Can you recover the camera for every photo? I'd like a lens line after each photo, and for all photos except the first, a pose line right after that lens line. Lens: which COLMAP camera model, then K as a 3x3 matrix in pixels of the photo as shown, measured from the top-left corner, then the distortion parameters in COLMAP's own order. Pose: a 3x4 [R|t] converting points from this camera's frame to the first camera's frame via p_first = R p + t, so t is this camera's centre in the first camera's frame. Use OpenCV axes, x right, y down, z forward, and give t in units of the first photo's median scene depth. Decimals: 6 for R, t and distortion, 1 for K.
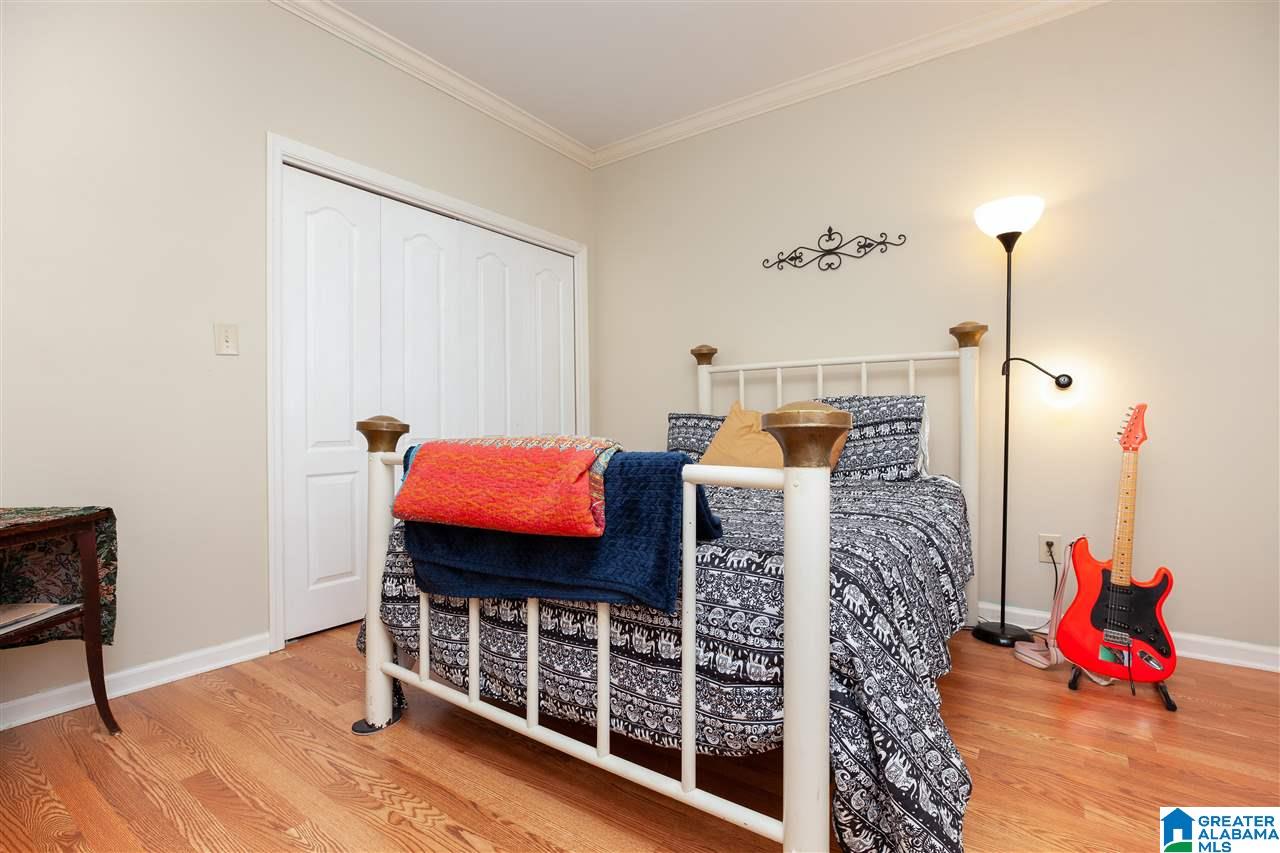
lens RADIAL K [[590.6, 0, 636.9], [0, 590.6, 433.2], [0, 0, 1]] dist [-0.020357, 0.004303]
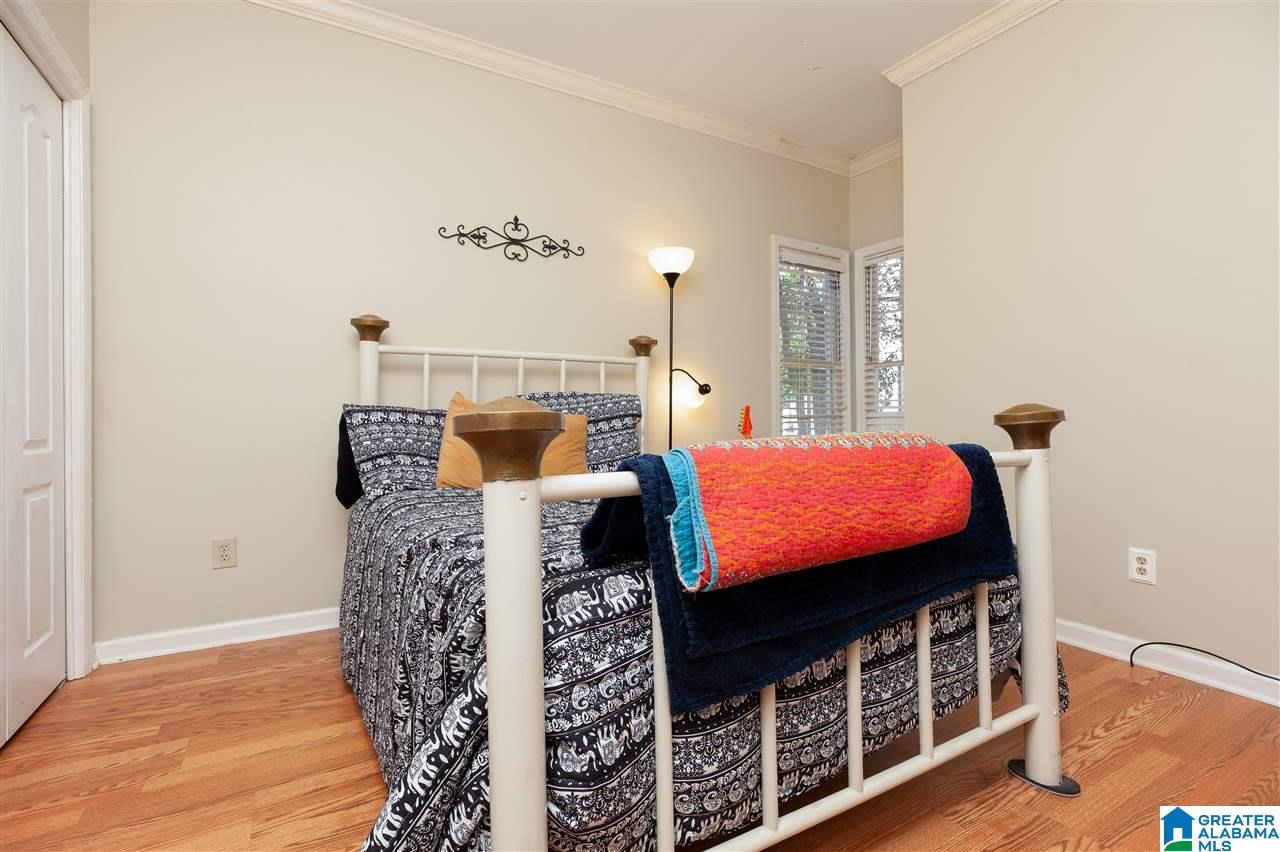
lens RADIAL K [[590.6, 0, 642.9], [0, 590.6, 416.0], [0, 0, 1]] dist [-0.020357, 0.004303]
pose [[0.418105, 0.005098, 0.908384, -0.558235], [0.015091, 0.999807, -0.012557, -0.007229], [-0.908273, 0.018959, 0.417947, 0.492788]]
